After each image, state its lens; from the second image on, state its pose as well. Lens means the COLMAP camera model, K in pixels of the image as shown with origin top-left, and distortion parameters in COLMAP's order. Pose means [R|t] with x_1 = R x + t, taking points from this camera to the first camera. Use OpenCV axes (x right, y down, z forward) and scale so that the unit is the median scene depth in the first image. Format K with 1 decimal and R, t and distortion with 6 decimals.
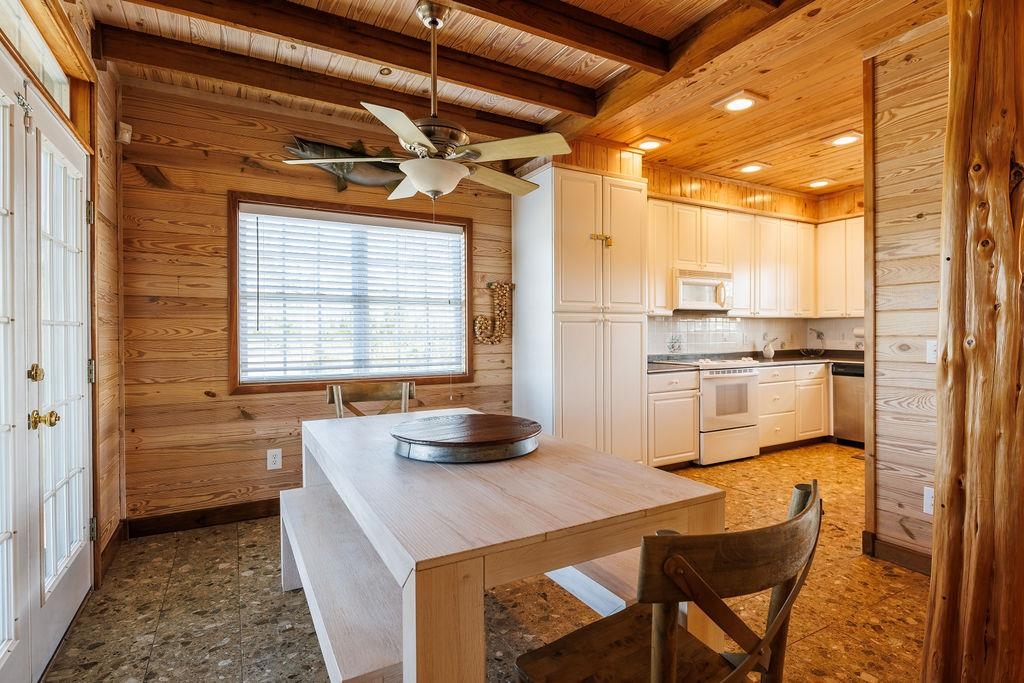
lens RADIAL K [[516.0, 0, 516.5], [0, 516.0, 336.4], [0, 0, 1]] dist [-0.001421, -0.001250]
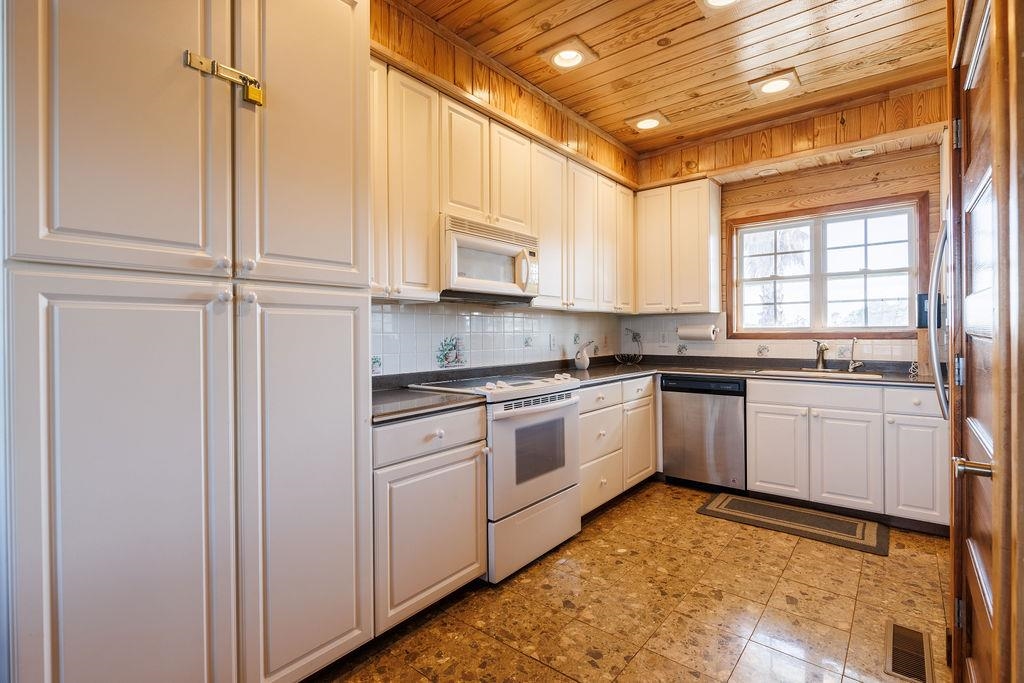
lens RADIAL K [[478.0, 0, 514.9], [0, 478.0, 335.3], [0, 0, 1]] dist [-0.000849, -0.001836]
pose [[0.929842, -0.002628, 0.367950, 0.175039], [0.005097, 0.999971, -0.005739, -0.001547], [-0.367924, 0.007212, 0.929828, 0.462777]]
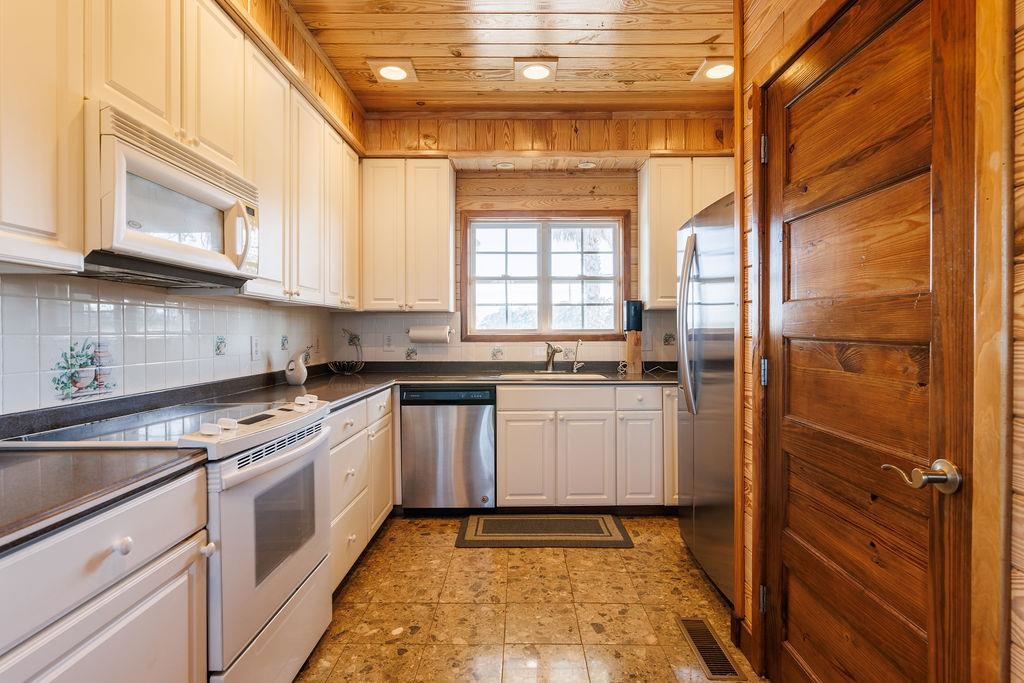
lens RADIAL K [[516.0, 0, 521.2], [0, 516.0, 334.5], [0, 0, 1]] dist [-0.001421, -0.001250]
pose [[0.491177, 0.001434, 0.871059, 0.163424], [0.007761, 0.999952, -0.006022, -0.003420], [-0.871025, 0.009718, 0.491142, 0.608079]]
